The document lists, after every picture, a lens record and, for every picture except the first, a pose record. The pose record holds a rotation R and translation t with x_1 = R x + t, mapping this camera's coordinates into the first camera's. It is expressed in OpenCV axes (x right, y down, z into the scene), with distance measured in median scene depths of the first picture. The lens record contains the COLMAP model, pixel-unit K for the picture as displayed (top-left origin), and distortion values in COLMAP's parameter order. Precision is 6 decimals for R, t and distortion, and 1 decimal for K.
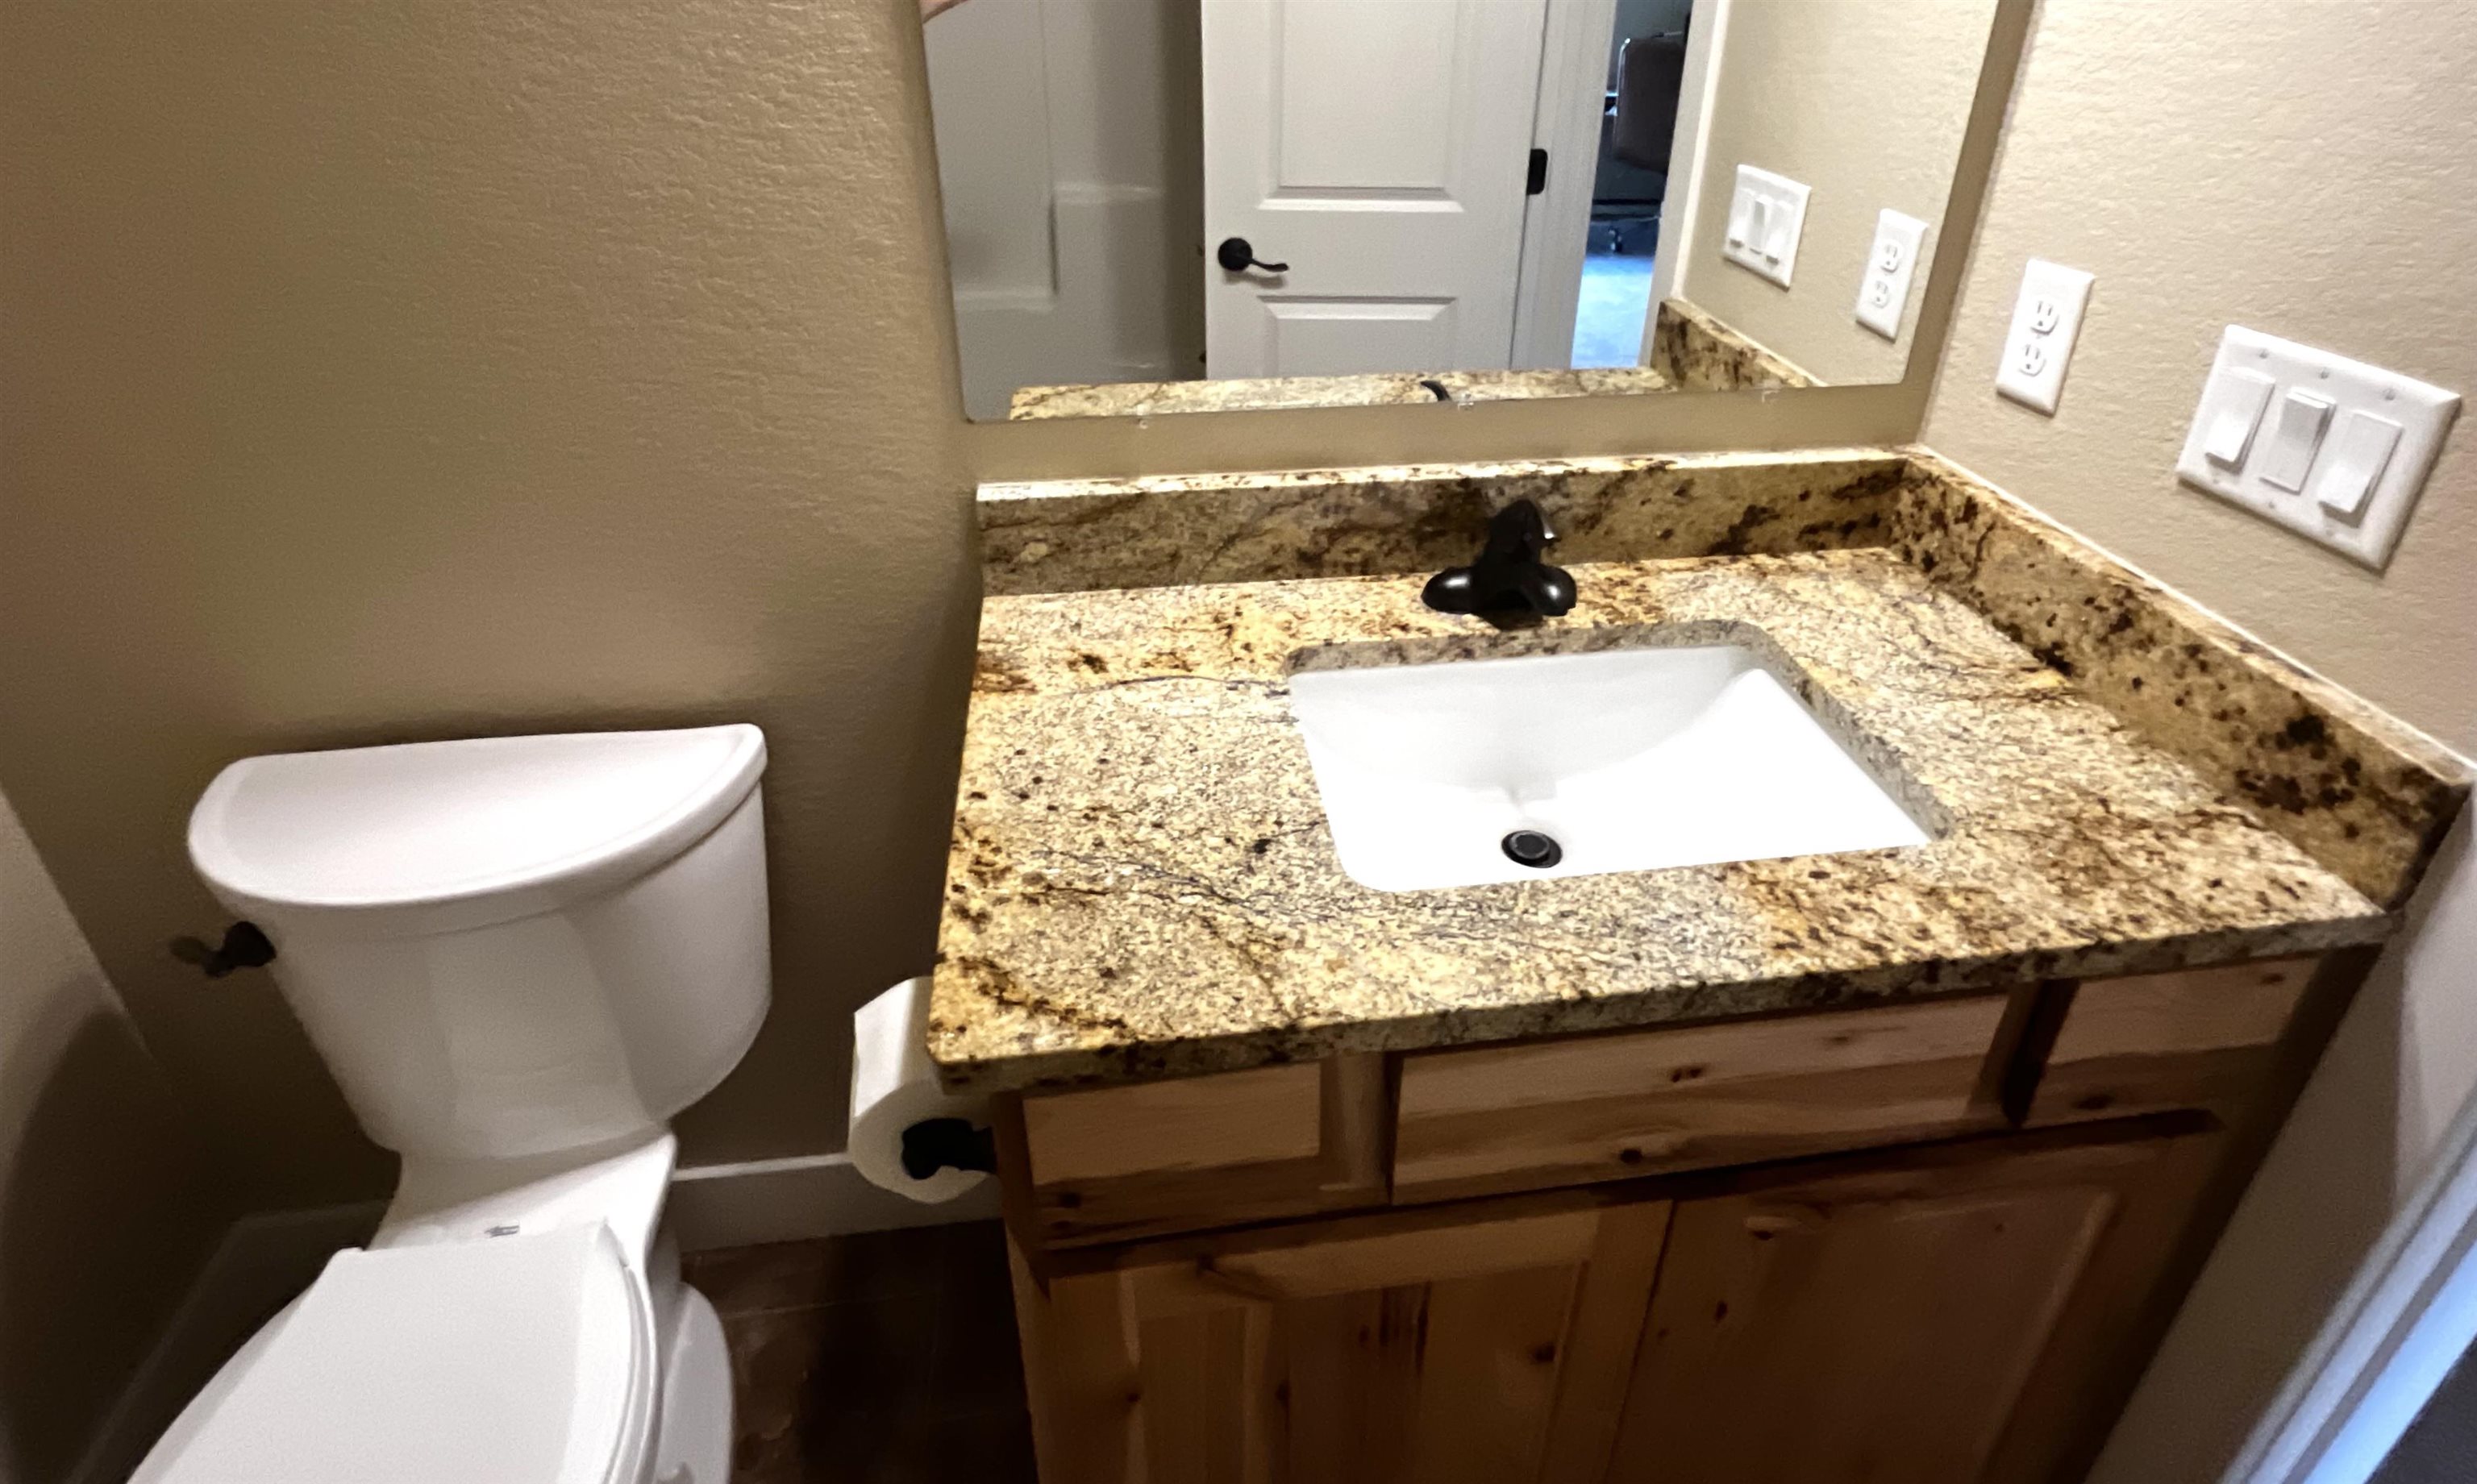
lens RADIAL K [[1214.3, 0, 1252.2], [0, 1214.3, 553.9], [0, 0, 1]] dist [-0.003680, 0.001170]
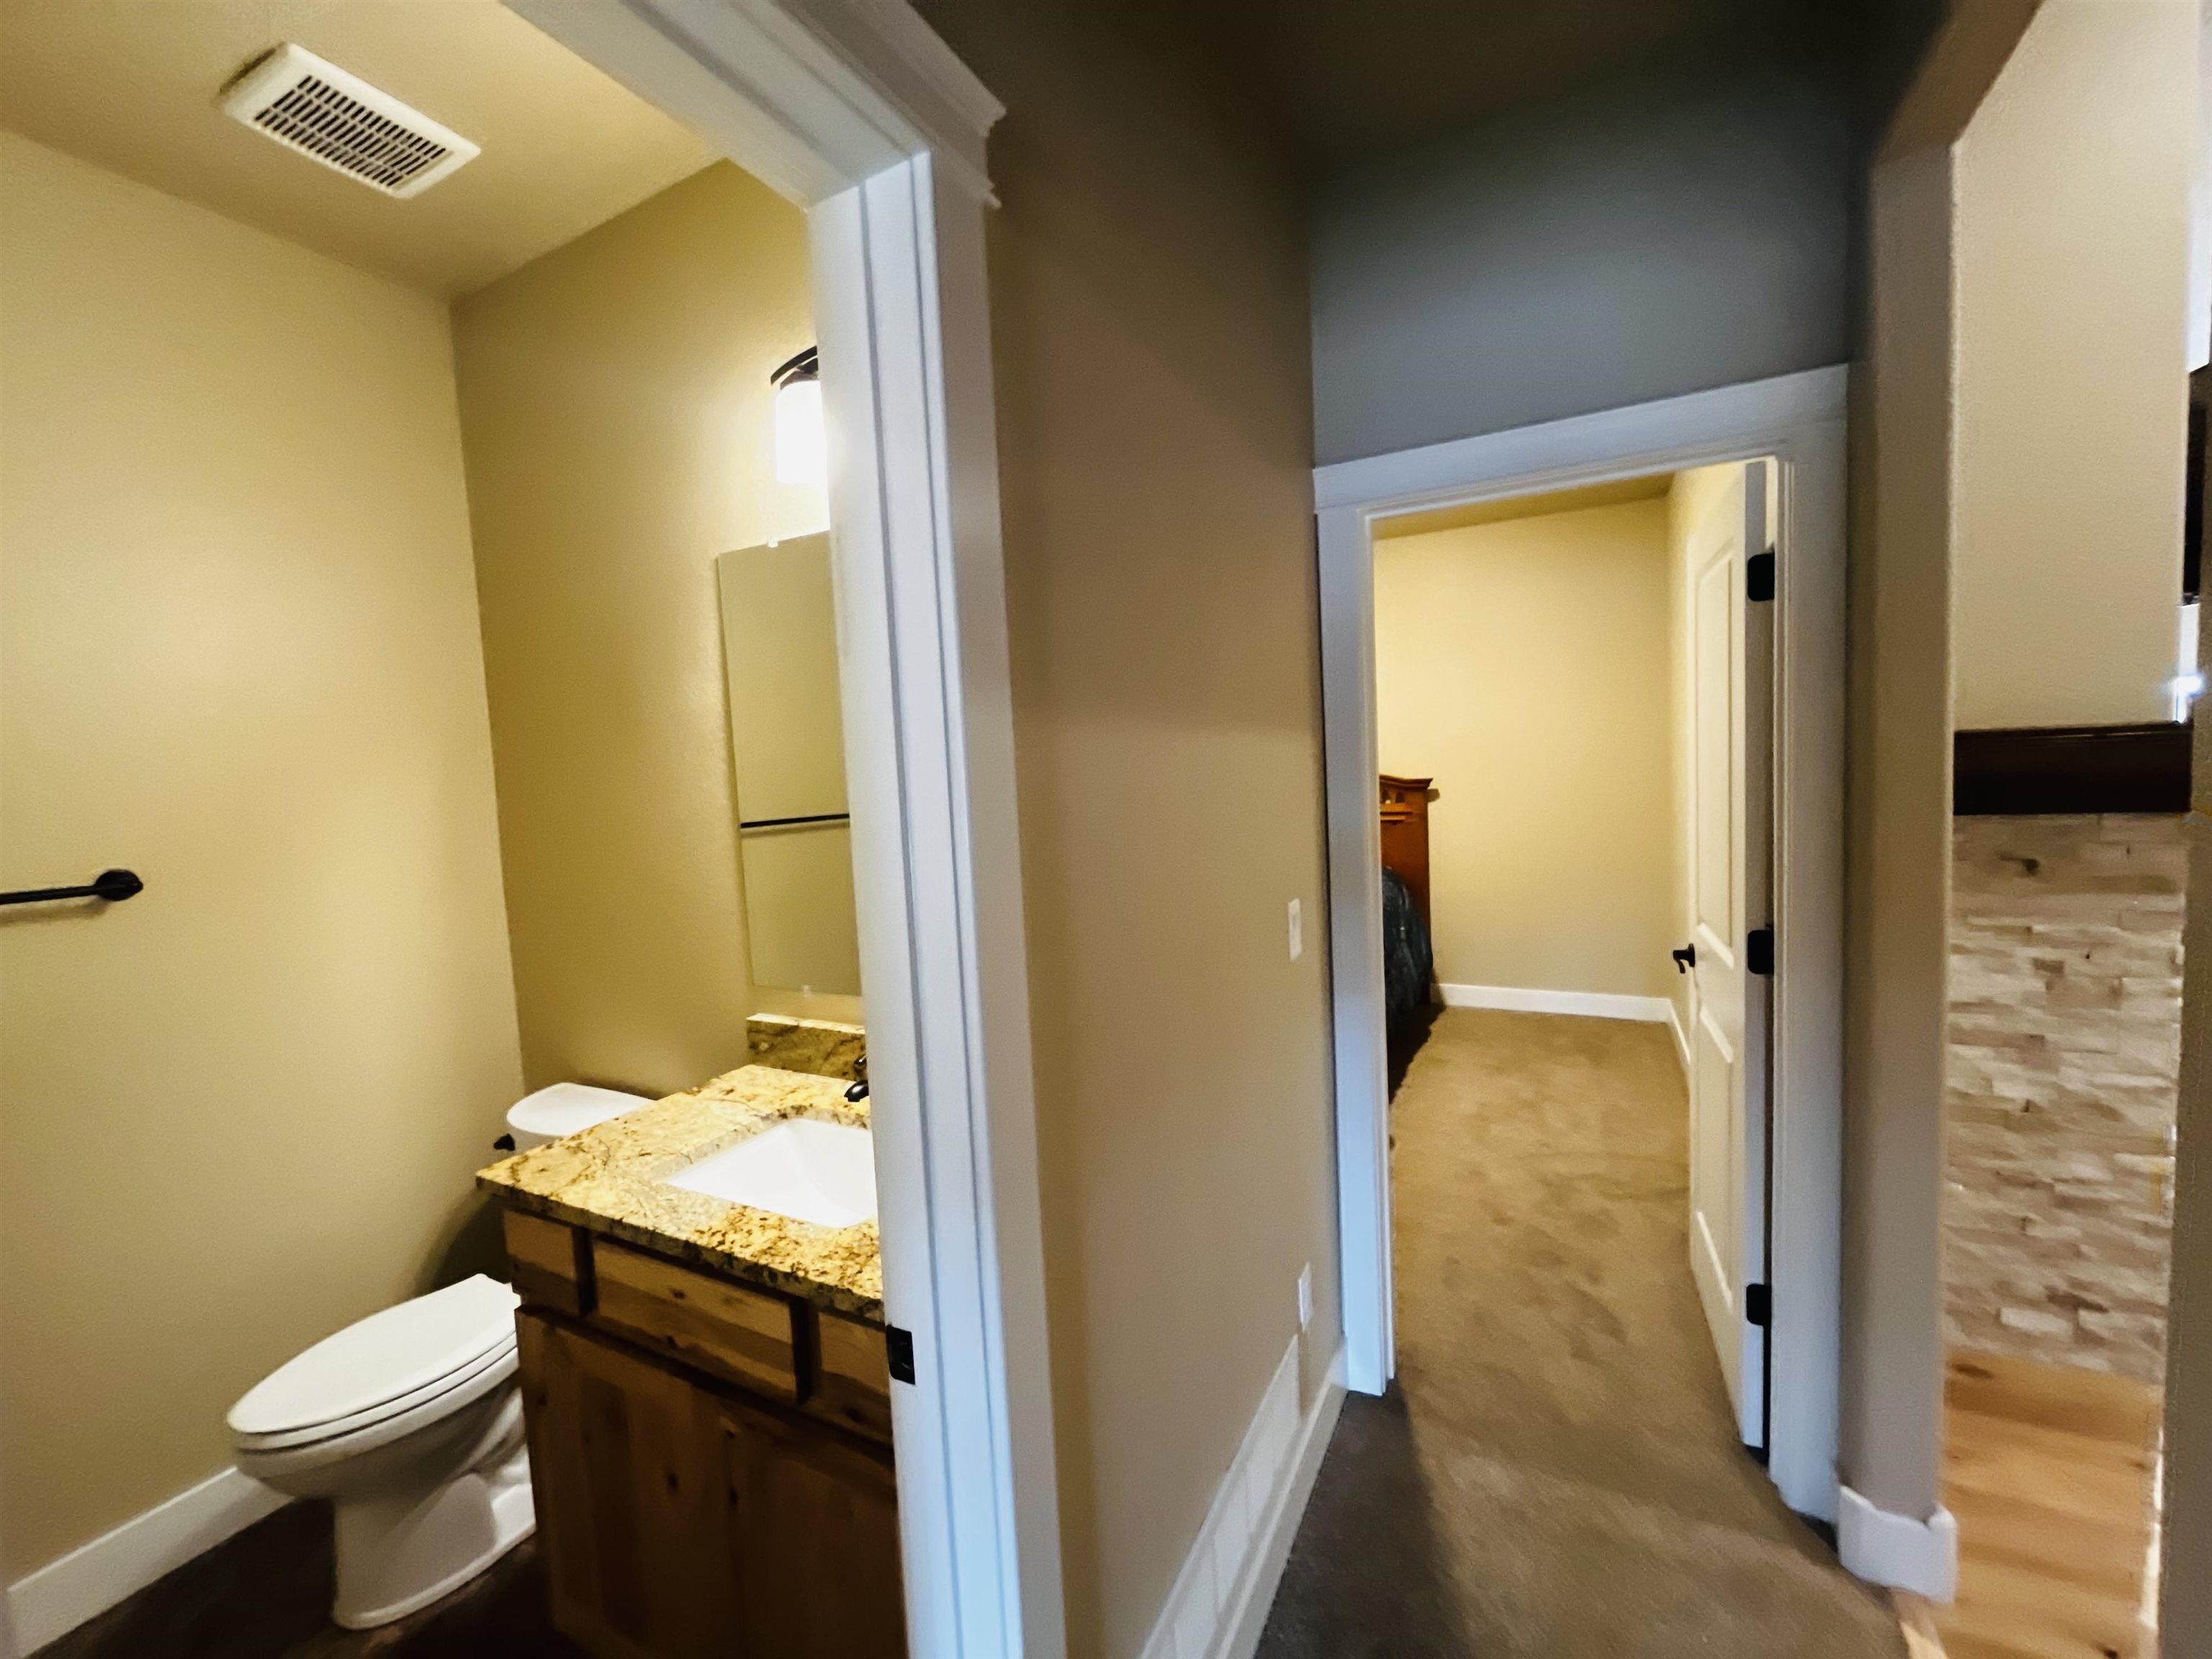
lens RADIAL K [[875.2, 0, 1111.3], [0, 875.2, 830.4], [0, 0, 1]] dist [-0.003876, -0.000114]
pose [[0.820389, -0.003950, -0.571792, 1.551195], [-0.205701, 0.930992, -0.301565, -0.022096], [0.533525, 0.365019, 0.762963, -0.056530]]
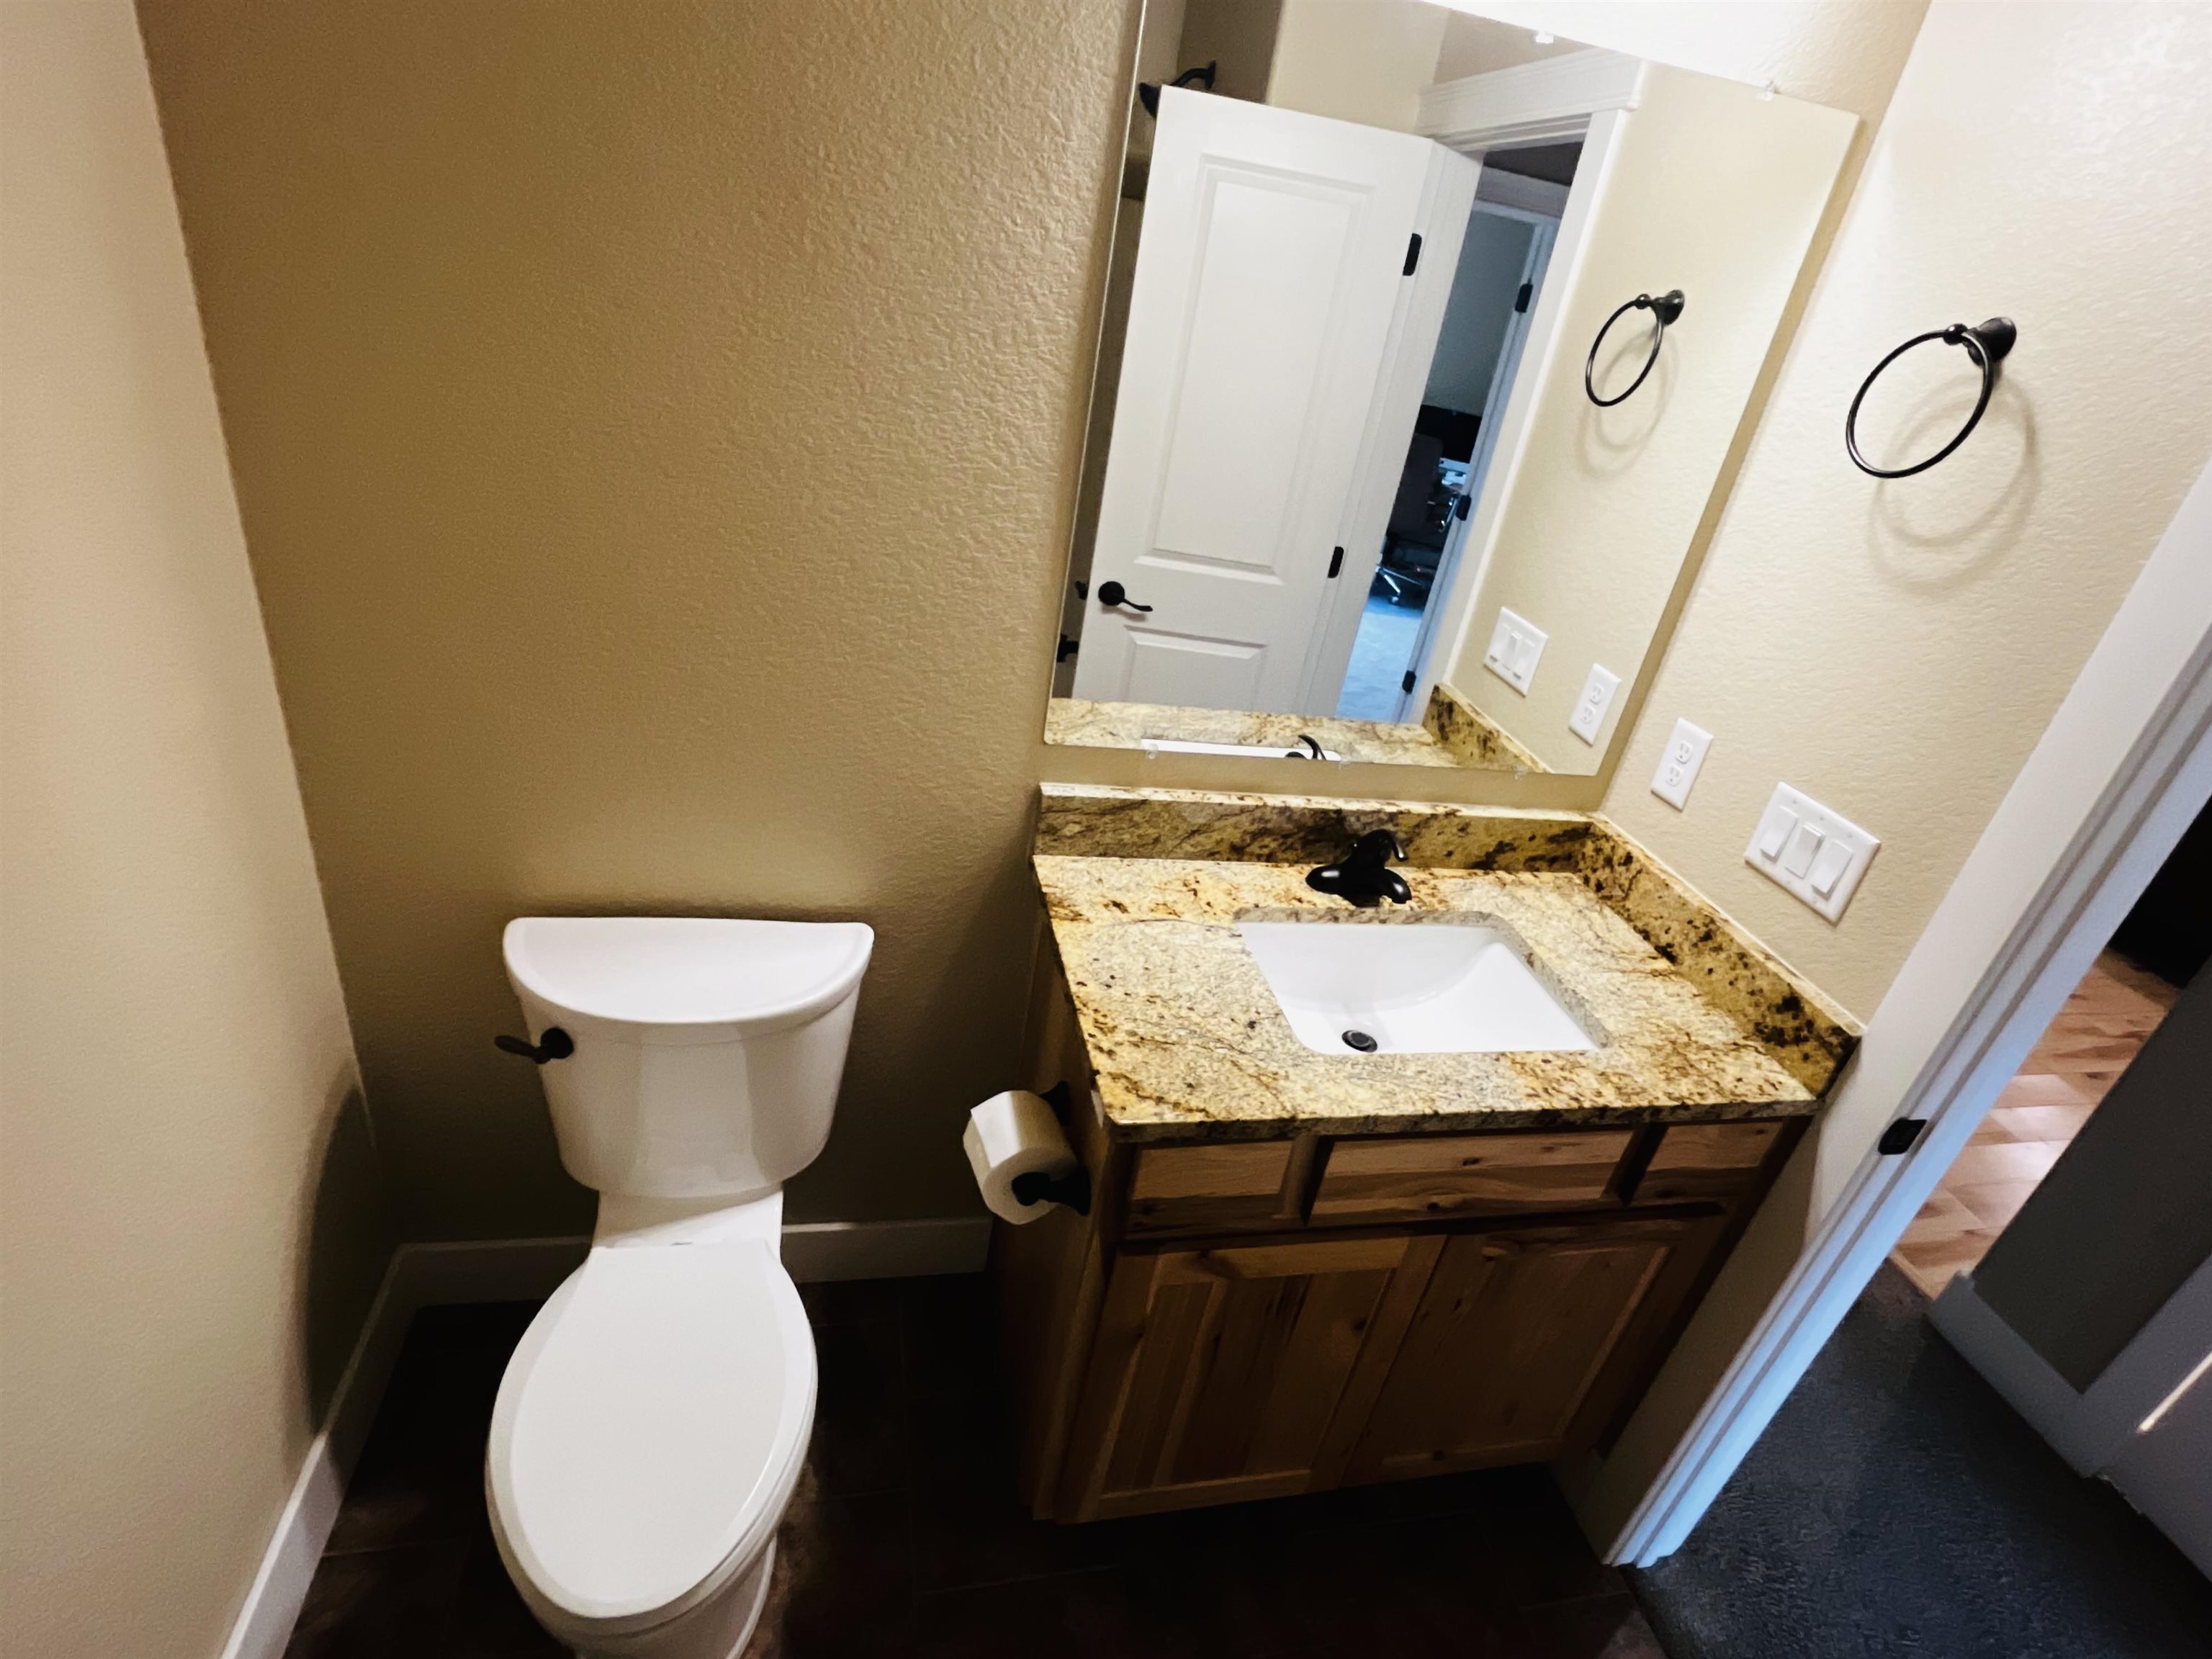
lens RADIAL K [[1080.0, 0, 1117.3], [0, 1080.0, 823.8], [0, 0, 1]] dist [-0.007735, -0.000610]
pose [[0.984995, 0.098692, 0.141579, -0.382665], [-0.103082, 0.994383, 0.023993, -0.057999], [-0.138416, -0.038227, 0.989636, -0.448180]]
